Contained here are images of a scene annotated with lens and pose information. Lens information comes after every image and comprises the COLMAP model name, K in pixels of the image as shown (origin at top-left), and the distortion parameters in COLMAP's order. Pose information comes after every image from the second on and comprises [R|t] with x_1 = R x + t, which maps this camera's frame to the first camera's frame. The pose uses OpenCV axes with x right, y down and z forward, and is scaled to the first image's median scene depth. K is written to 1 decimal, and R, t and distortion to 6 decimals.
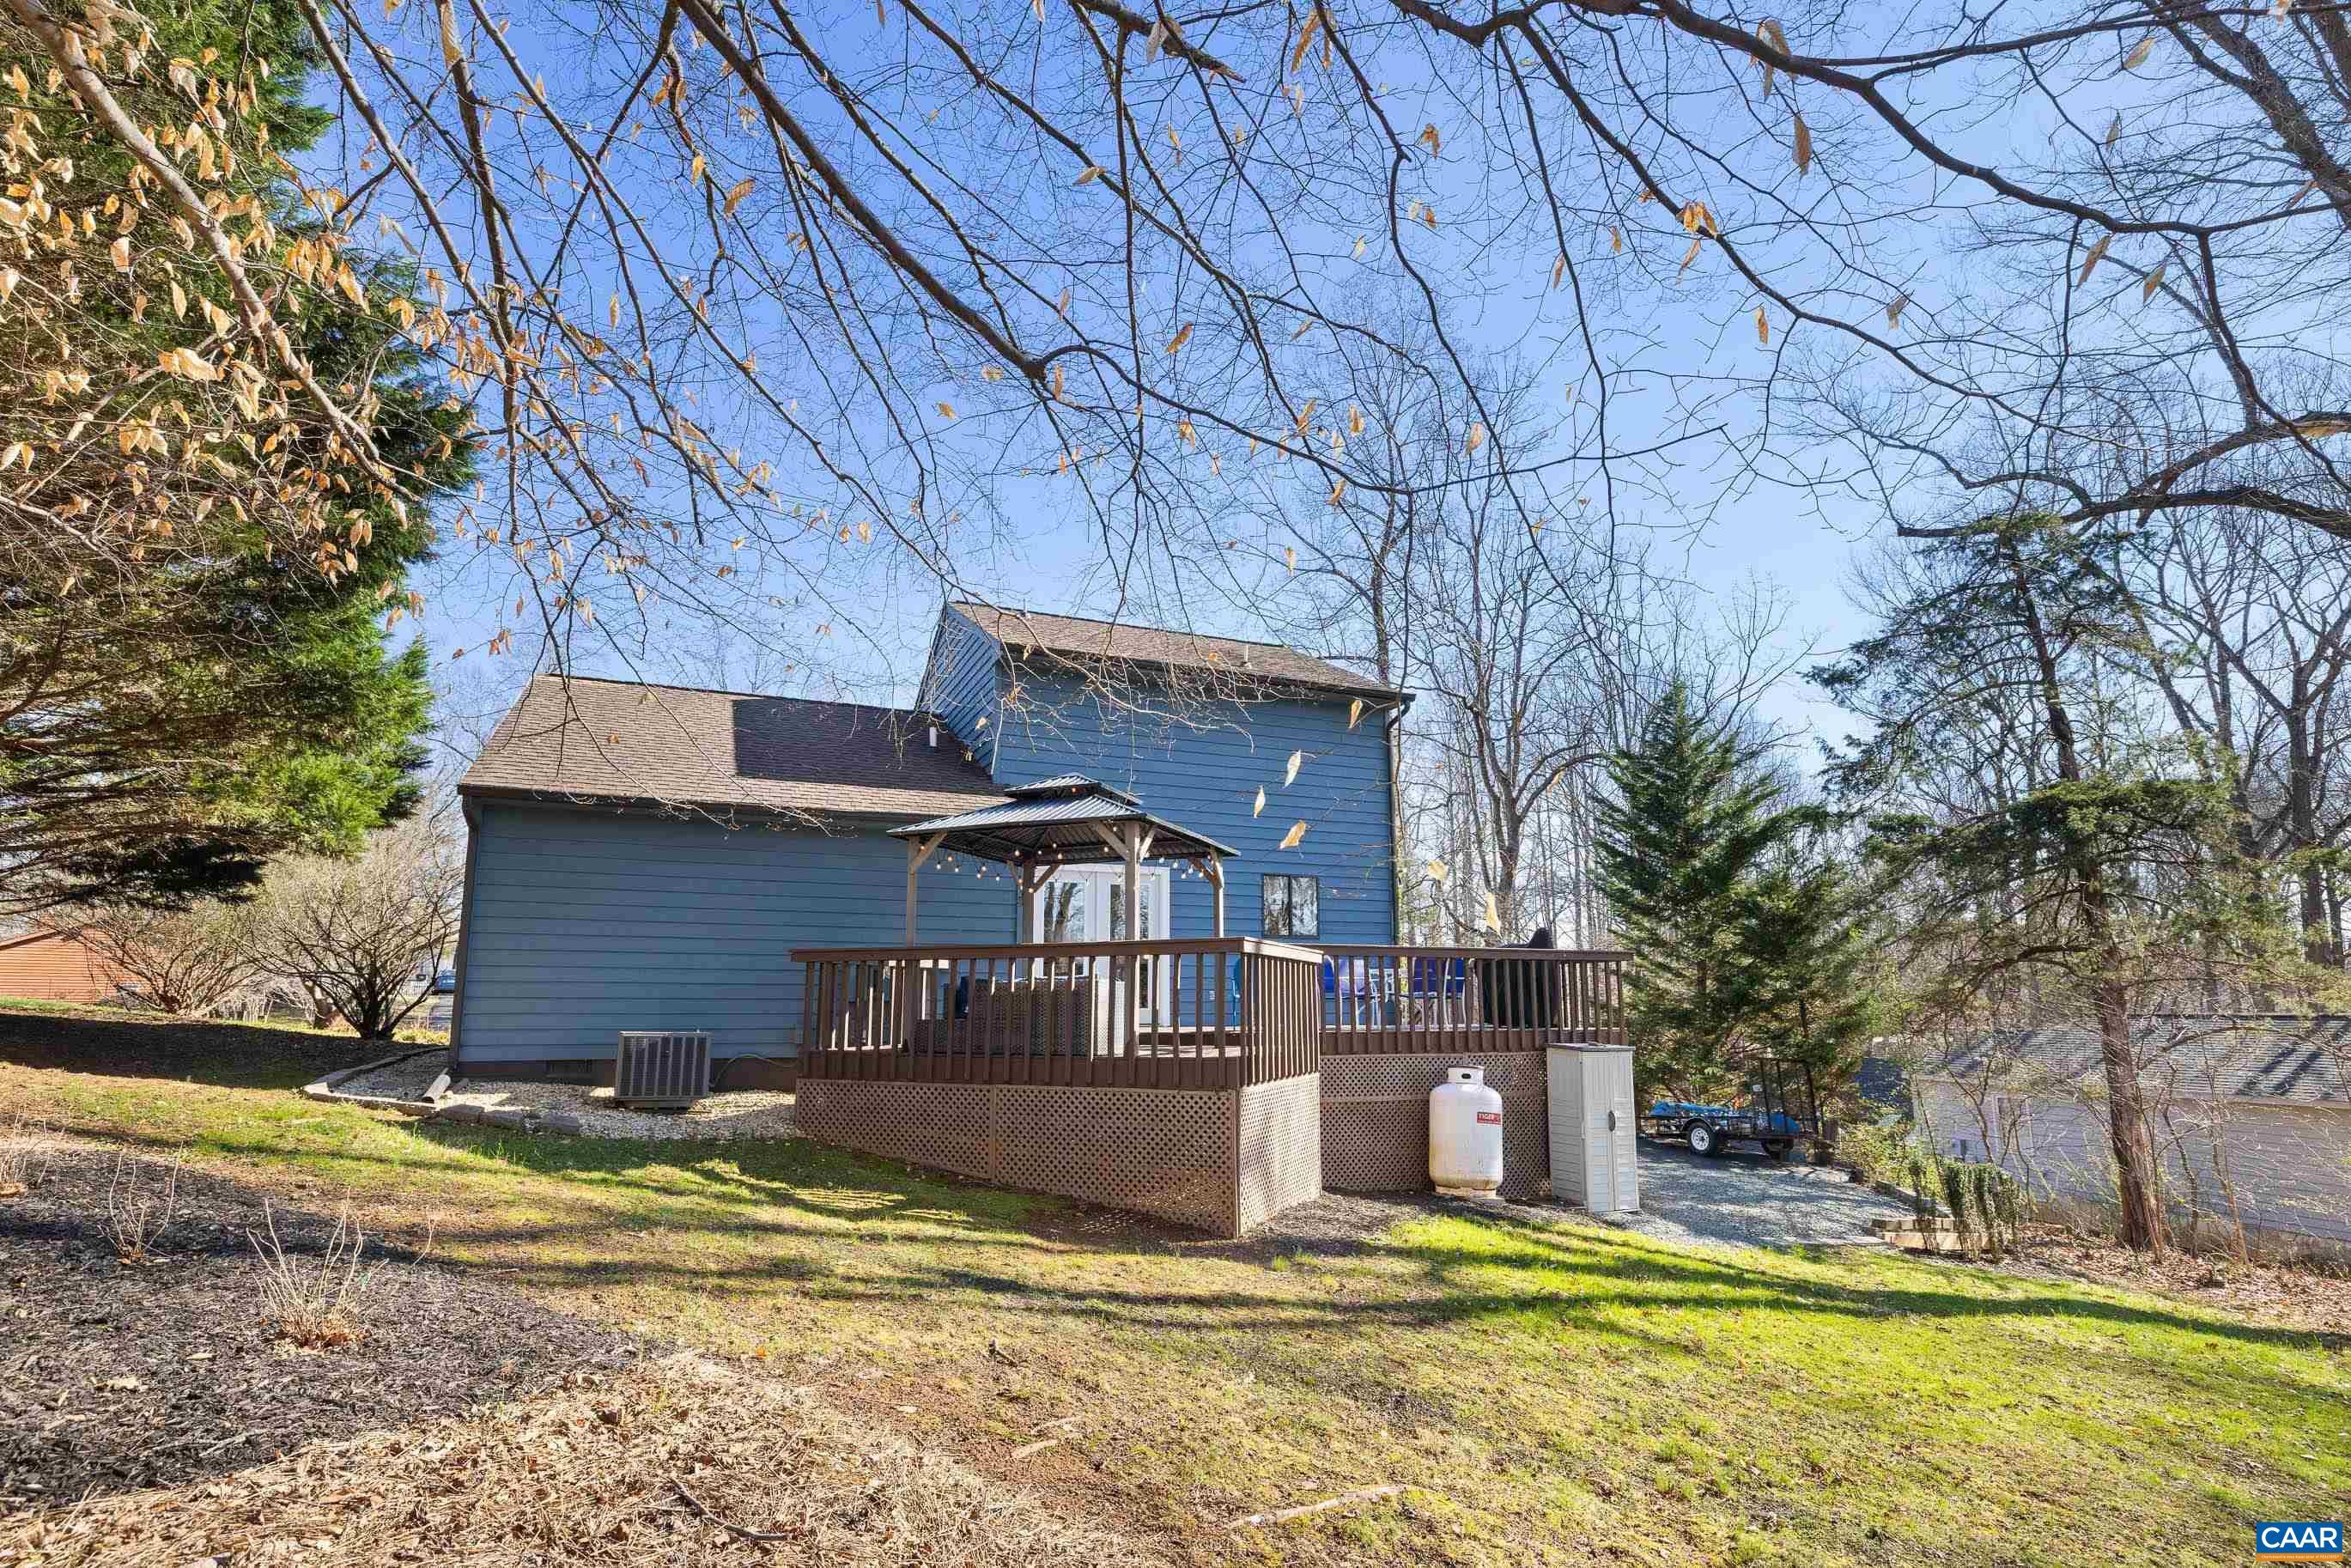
lens RADIAL K [[1102.9, 0, 1175.5], [0, 1102.9, 784.0], [0, 0, 1]] dist [-0.002151, 0.000797]
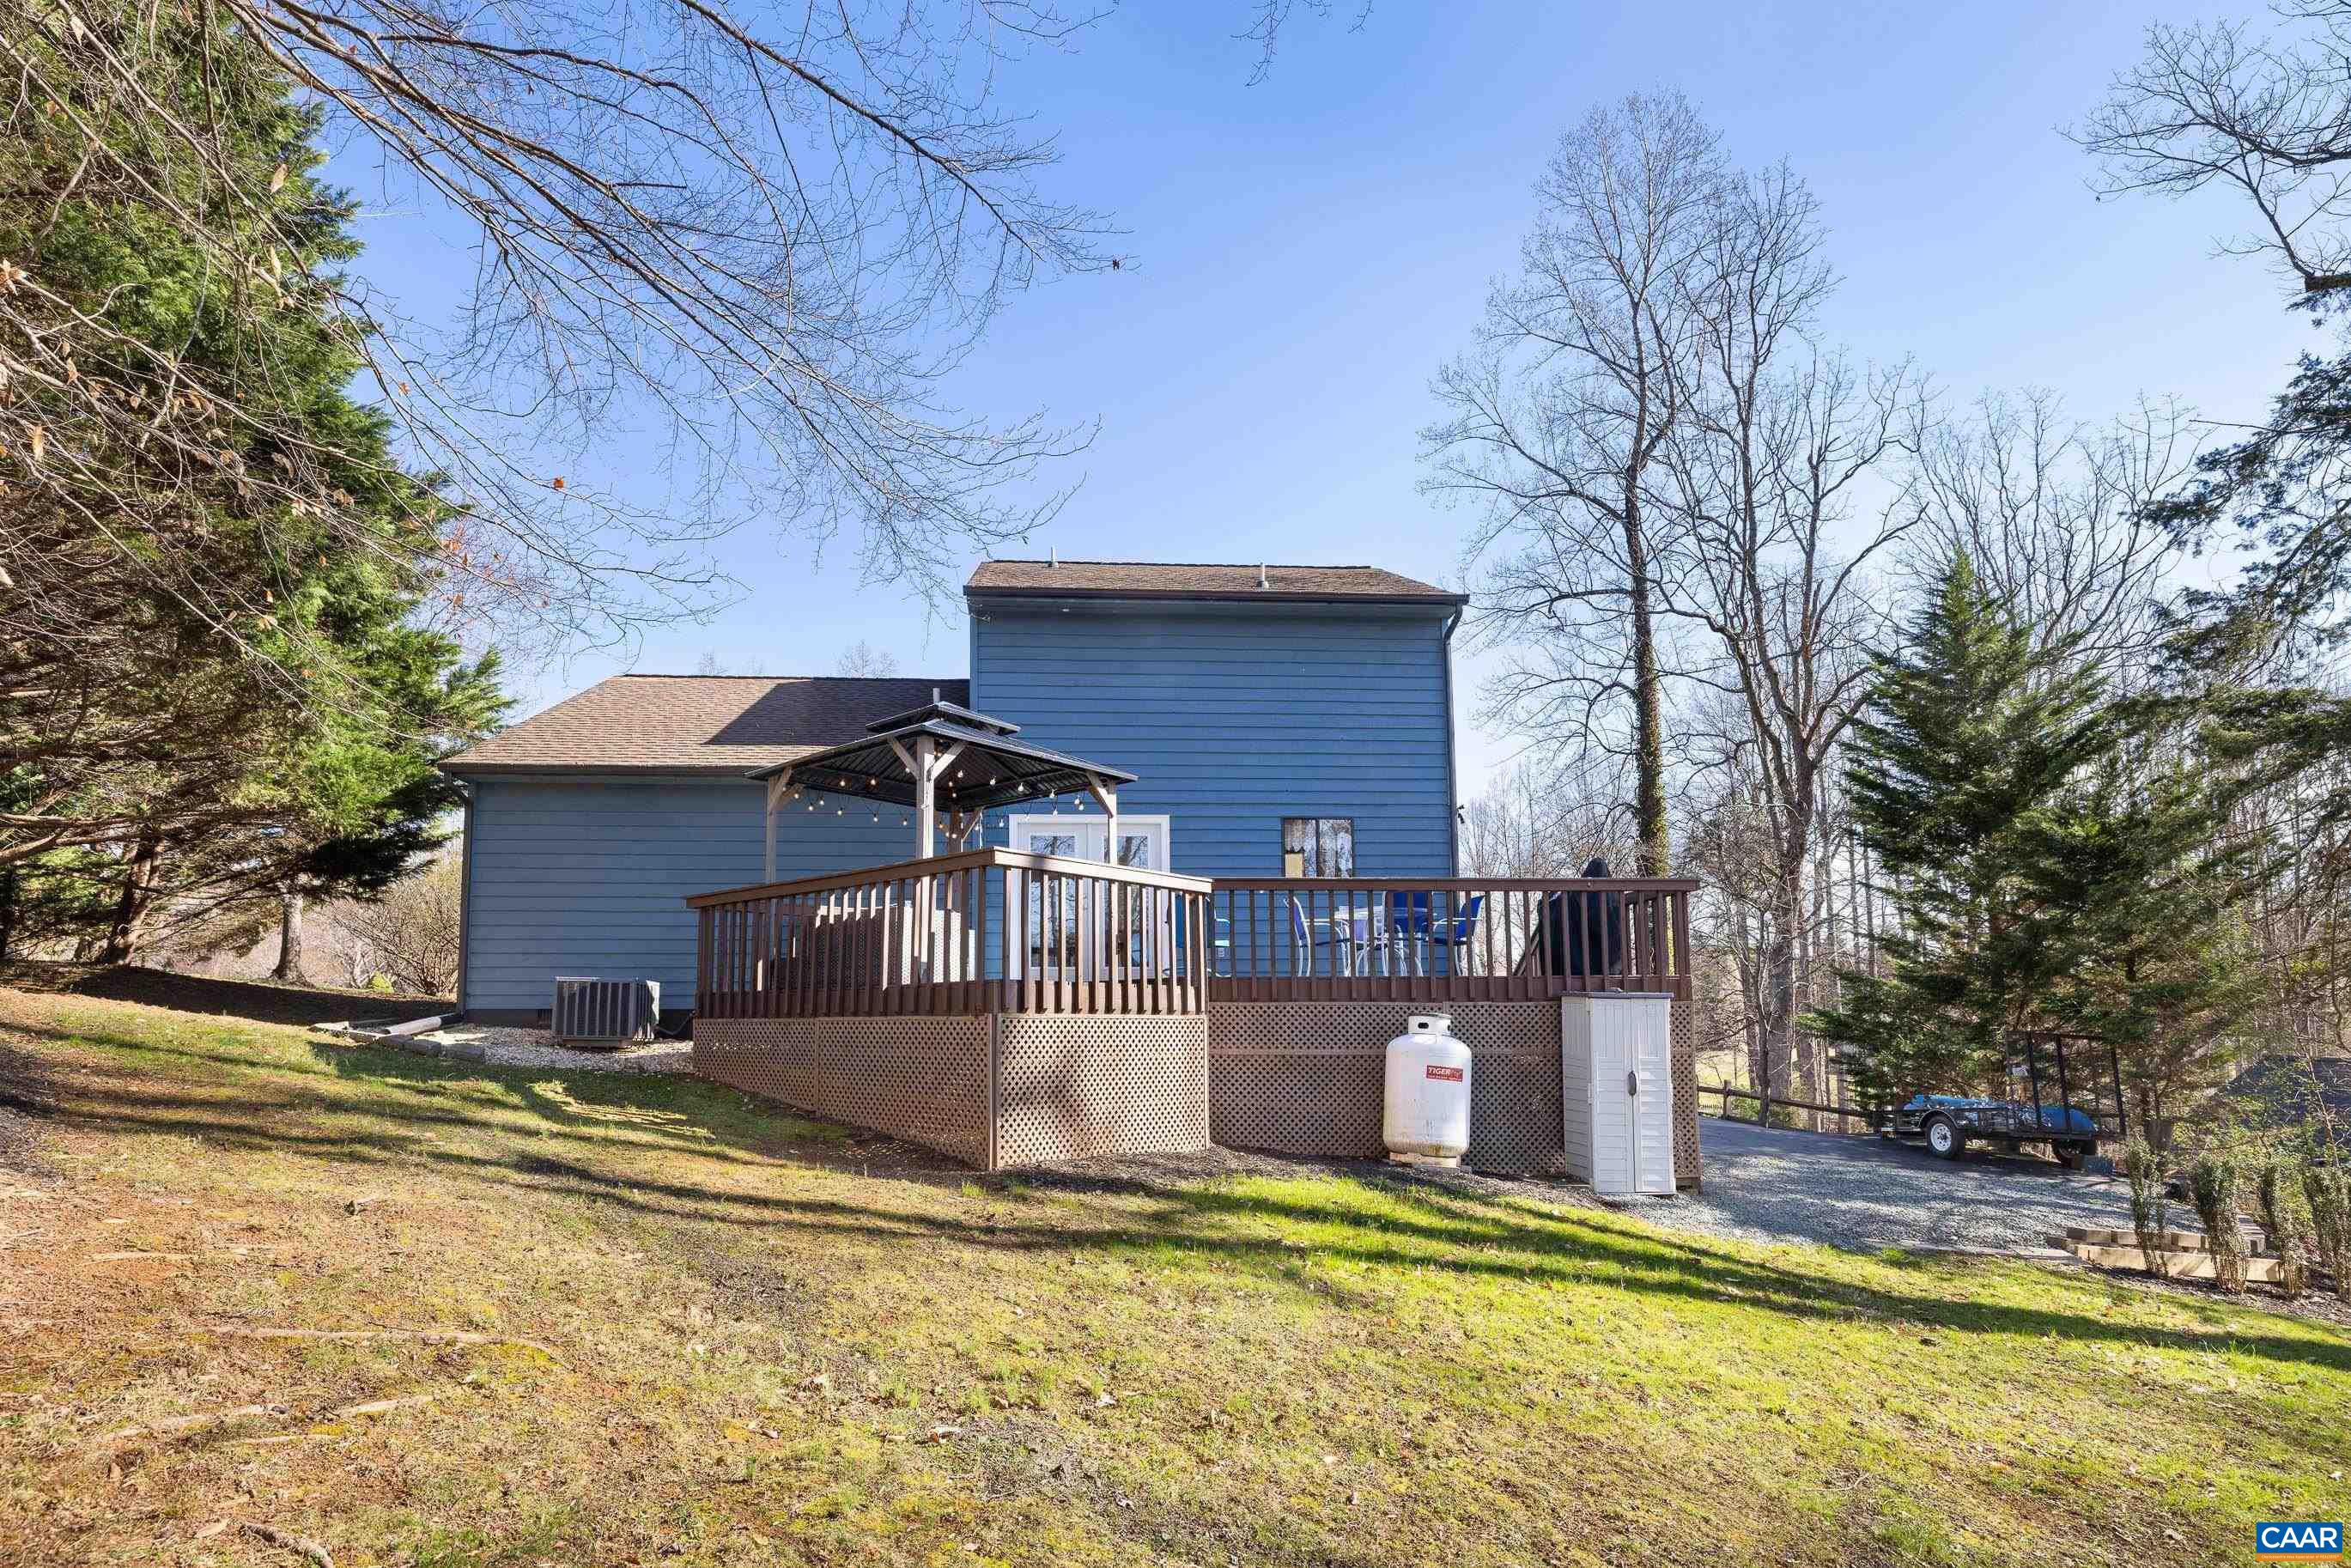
lens RADIAL K [[1155.1, 0, 1174.5], [0, 1155.1, 874.5], [0, 0, 1]] dist [0.001558, 0.000755]
pose [[0.943517, -0.047376, -0.327919, 0.374005], [0.068742, 0.996179, 0.053869, 0.088070], [0.324114, -0.073368, 0.943169, 0.112168]]
